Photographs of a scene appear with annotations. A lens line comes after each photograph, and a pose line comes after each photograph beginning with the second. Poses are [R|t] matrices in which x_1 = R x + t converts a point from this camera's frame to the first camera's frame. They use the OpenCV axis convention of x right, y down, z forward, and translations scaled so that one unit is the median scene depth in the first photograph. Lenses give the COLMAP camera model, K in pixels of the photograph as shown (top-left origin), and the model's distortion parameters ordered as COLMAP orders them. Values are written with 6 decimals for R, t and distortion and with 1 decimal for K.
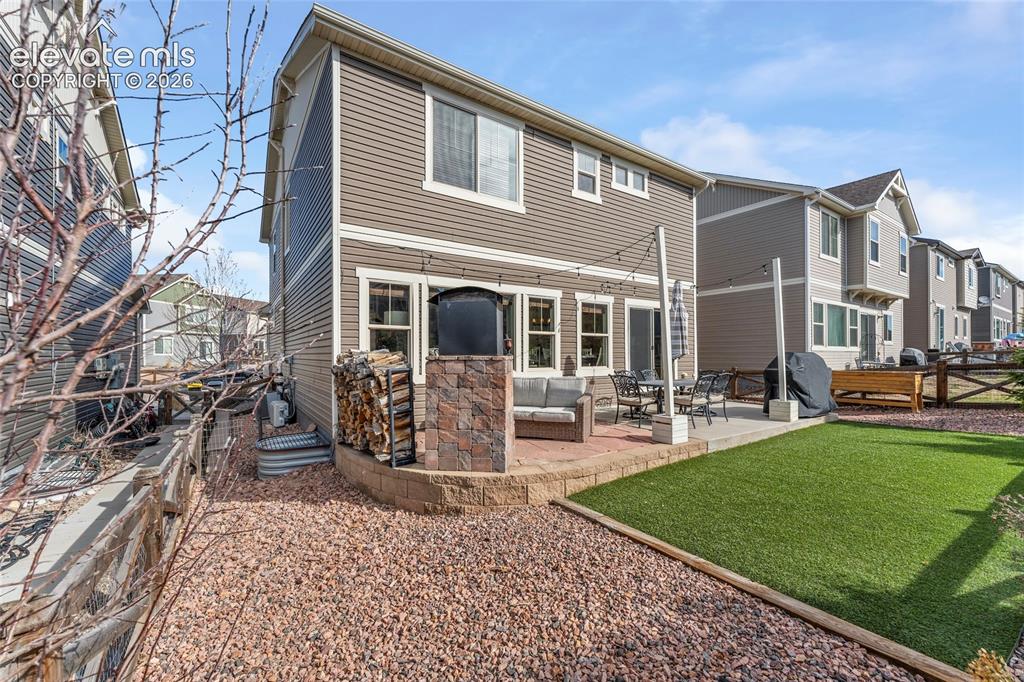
lens RADIAL K [[413.2, 0, 519.2], [0, 413.2, 343.8], [0, 0, 1]] dist [0.001187, 0.000083]
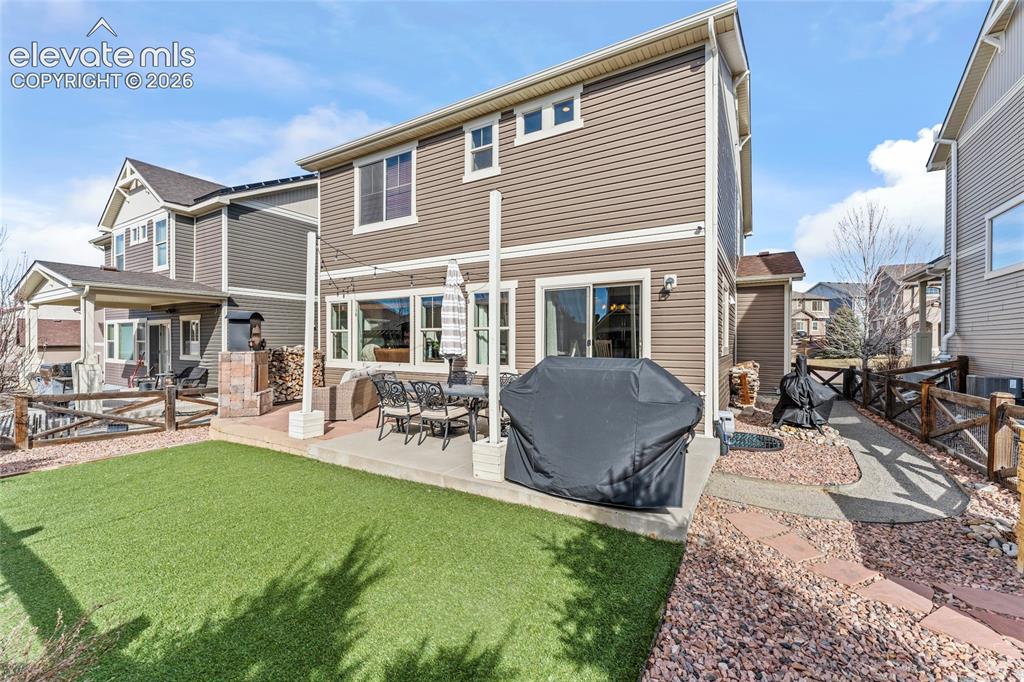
lens RADIAL K [[413.2, 0, 516.8], [0, 413.2, 345.8], [0, 0, 1]] dist [0.001187, 0.000083]
pose [[0.416560, -0.002272, -0.909106, 1.106055], [0.004625, 0.999989, -0.000380, 0.017400], [0.909097, -0.004046, 0.416566, 0.761107]]
